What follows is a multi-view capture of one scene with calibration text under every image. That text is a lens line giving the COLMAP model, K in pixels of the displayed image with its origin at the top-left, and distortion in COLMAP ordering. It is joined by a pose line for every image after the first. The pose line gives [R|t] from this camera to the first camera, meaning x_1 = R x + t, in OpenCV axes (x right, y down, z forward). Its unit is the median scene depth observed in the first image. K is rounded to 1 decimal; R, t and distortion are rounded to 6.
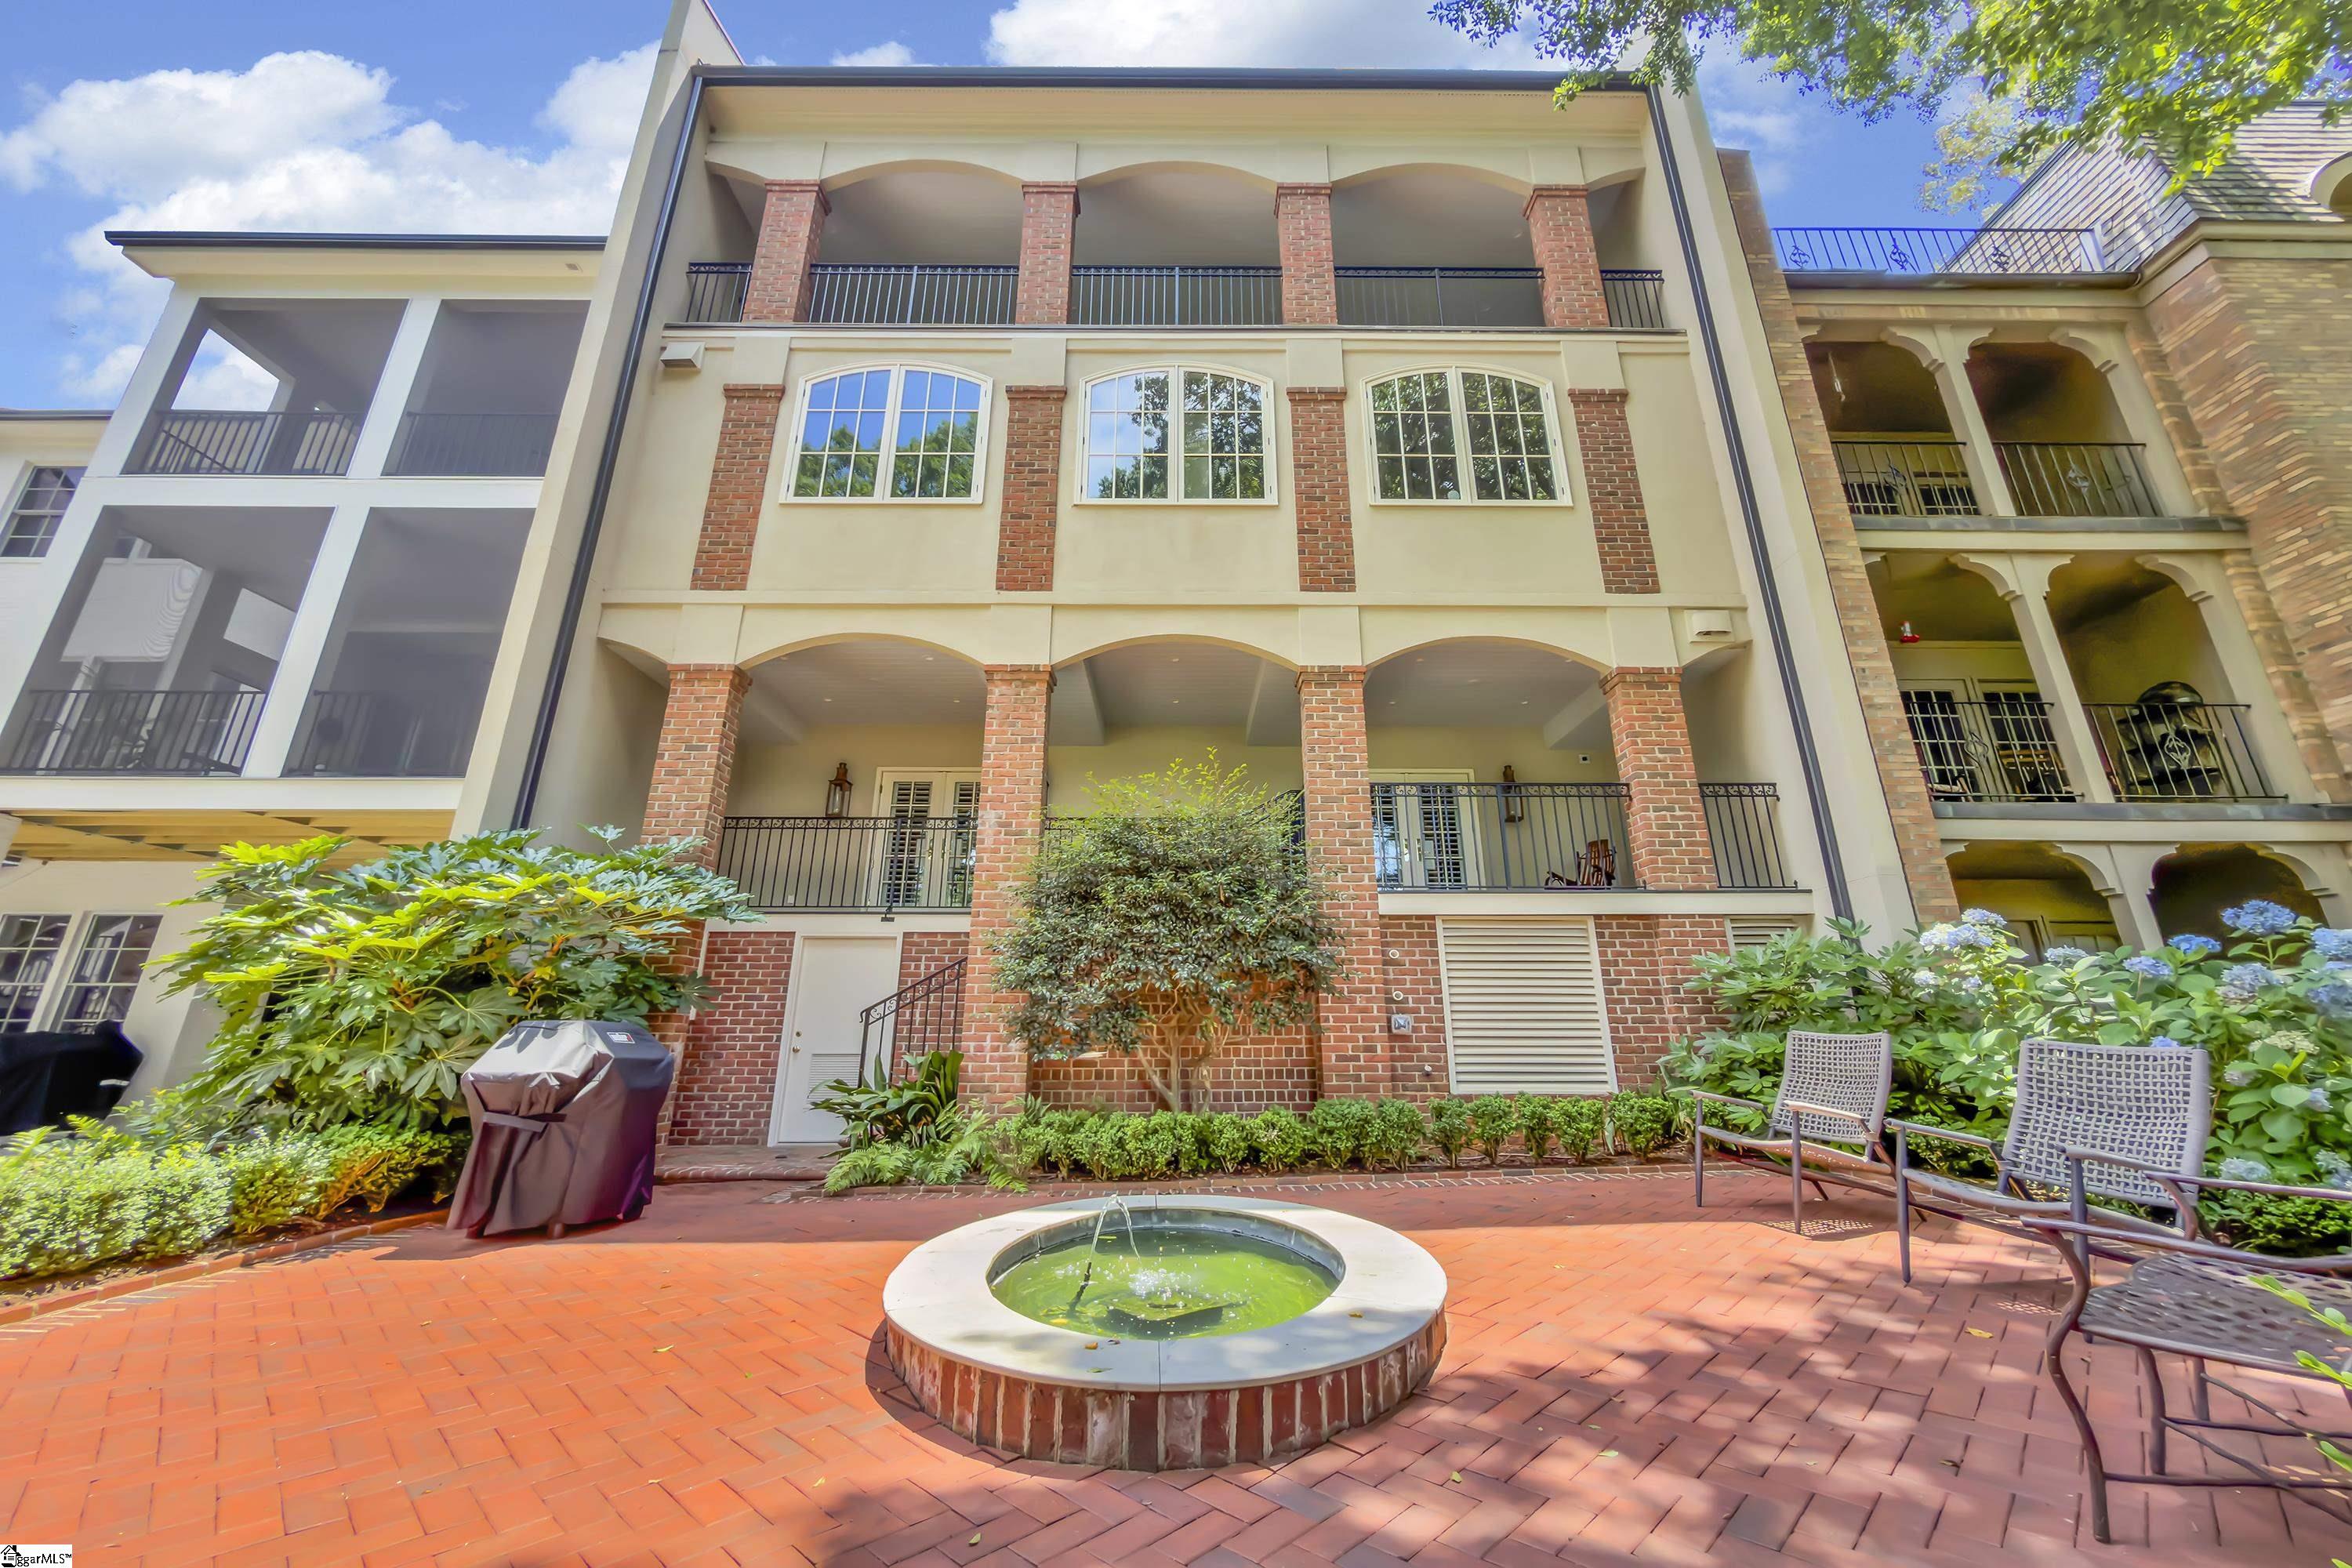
lens RADIAL K [[821.1, 0, 1178.7], [0, 821.1, 805.6], [0, 0, 1]] dist [0.001152, 0.000063]
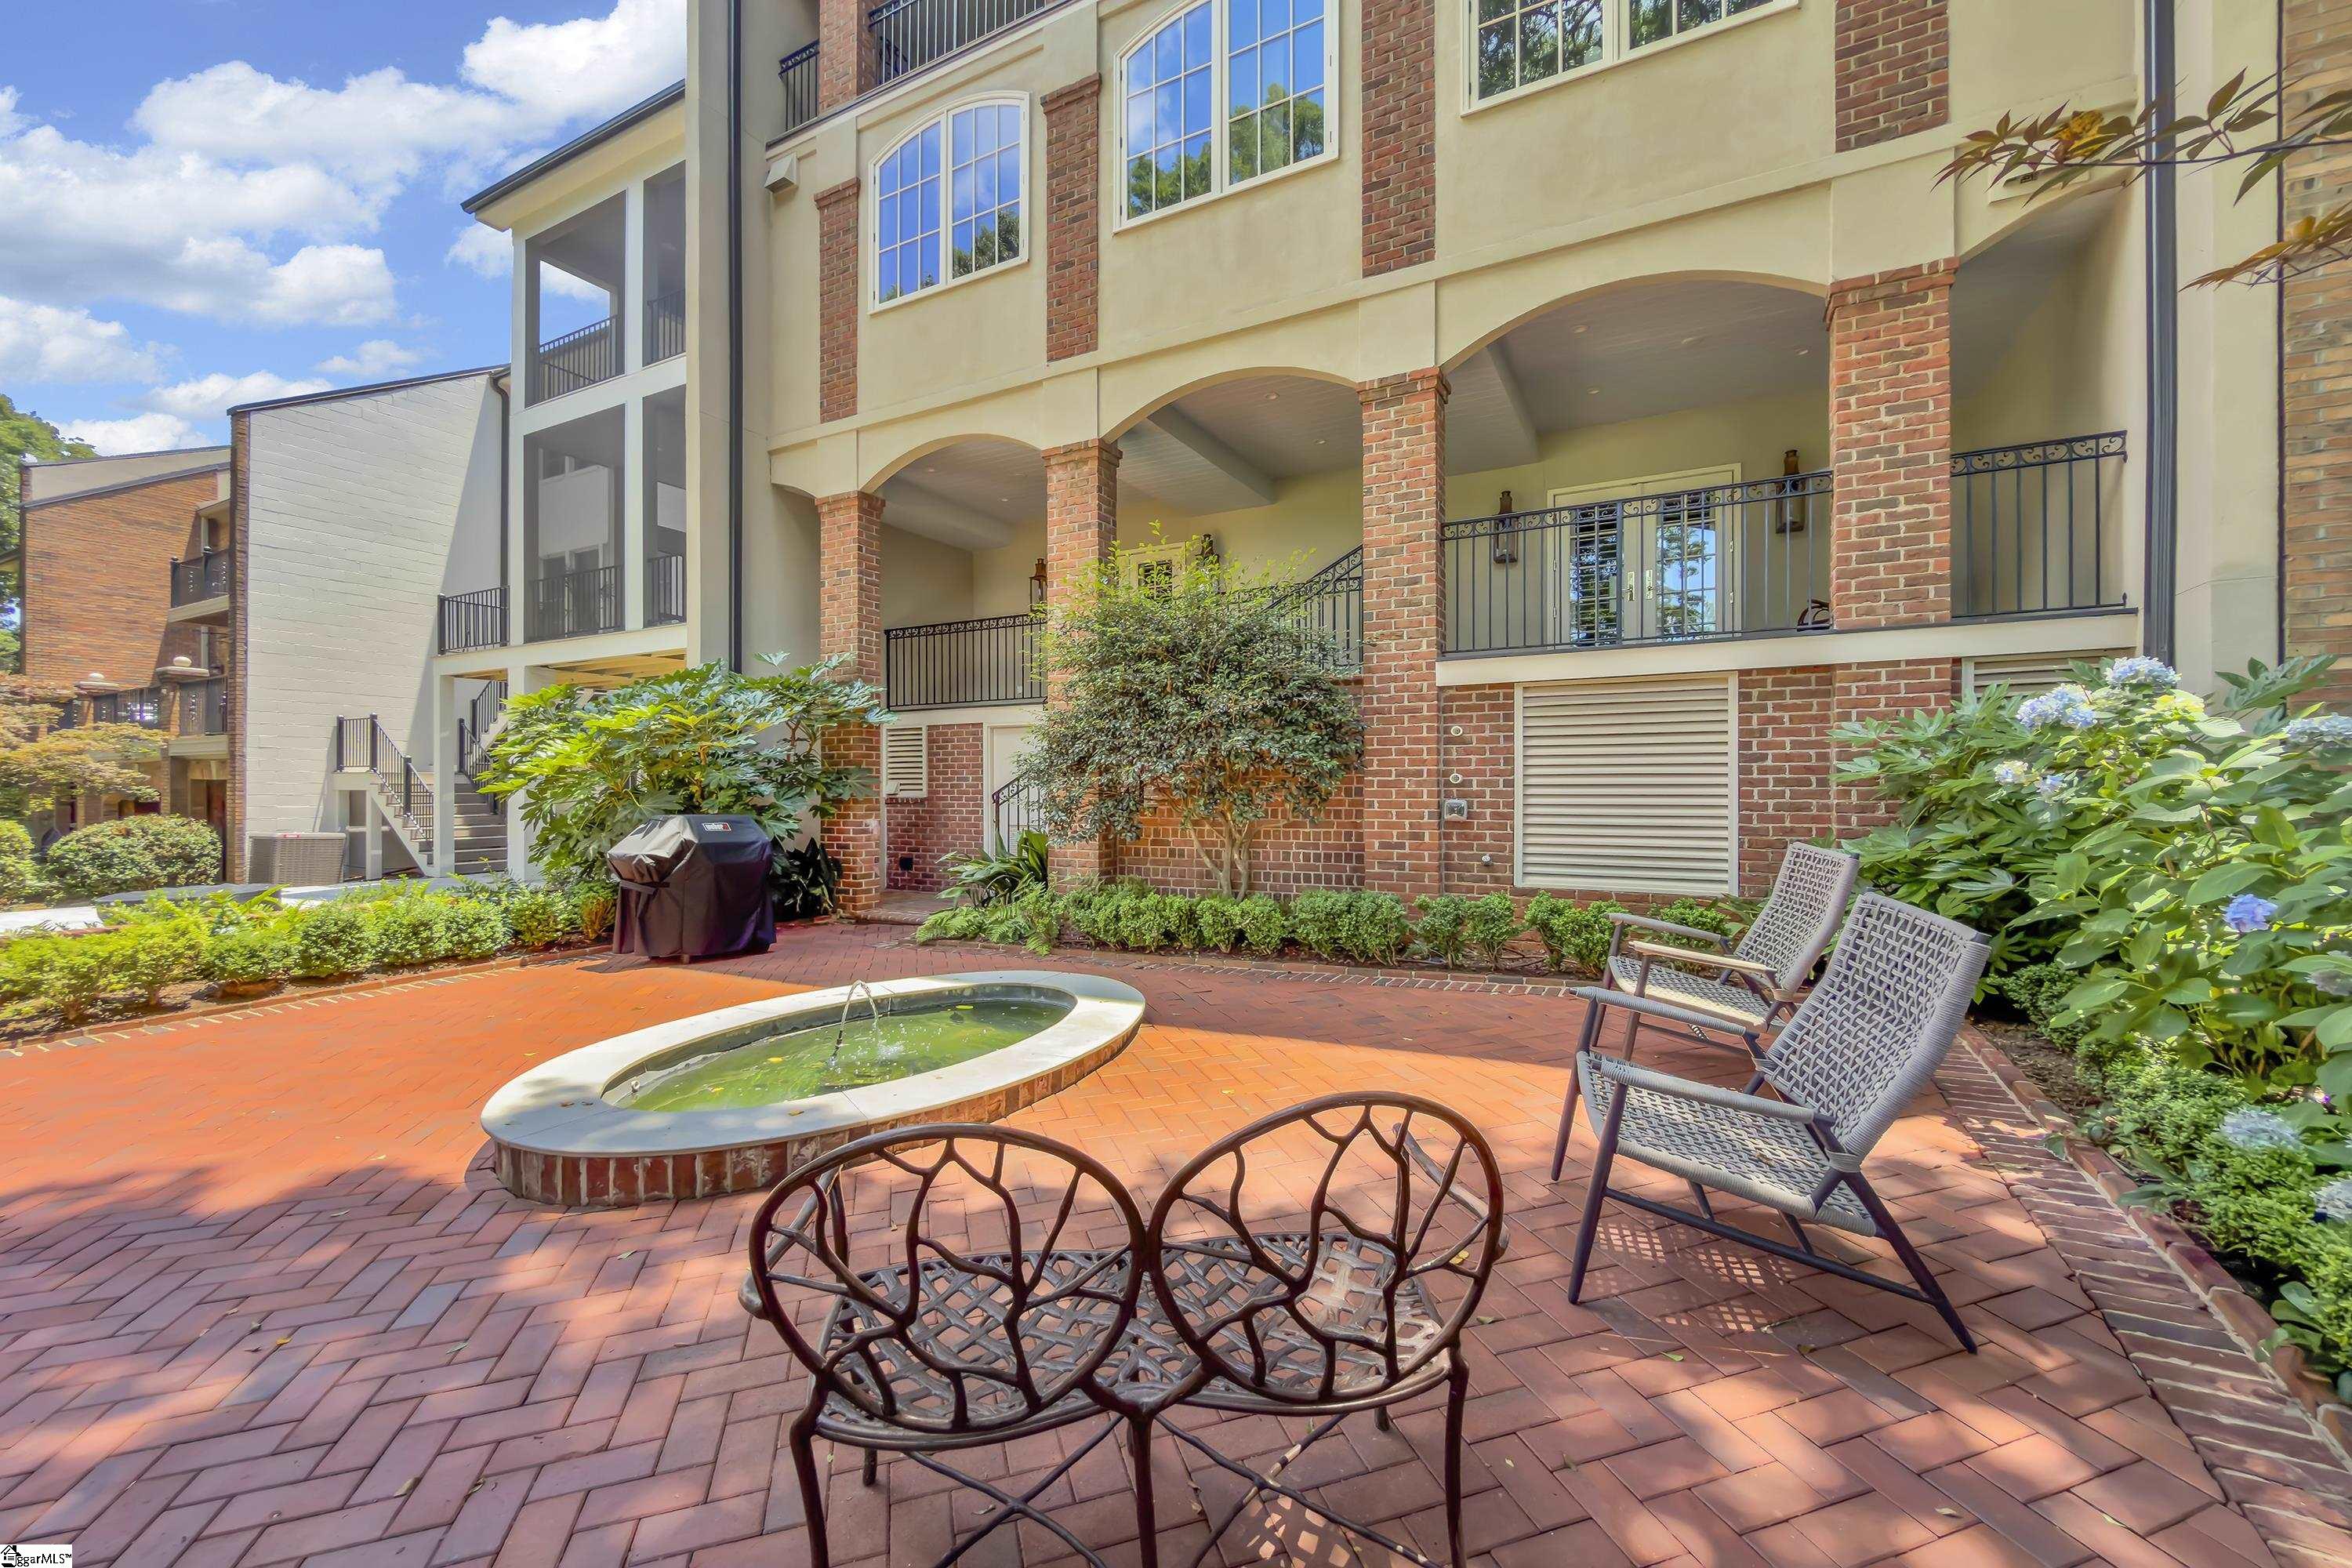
lens RADIAL K [[821.1, 0, 1178.7], [0, 821.1, 805.6], [0, 0, 1]] dist [0.001152, 0.000063]
pose [[0.905614, 0.003350, -0.424090, 0.354974], [0.118817, 0.957920, 0.261291, -0.003830], [0.407120, -0.287017, 0.867107, 0.109801]]
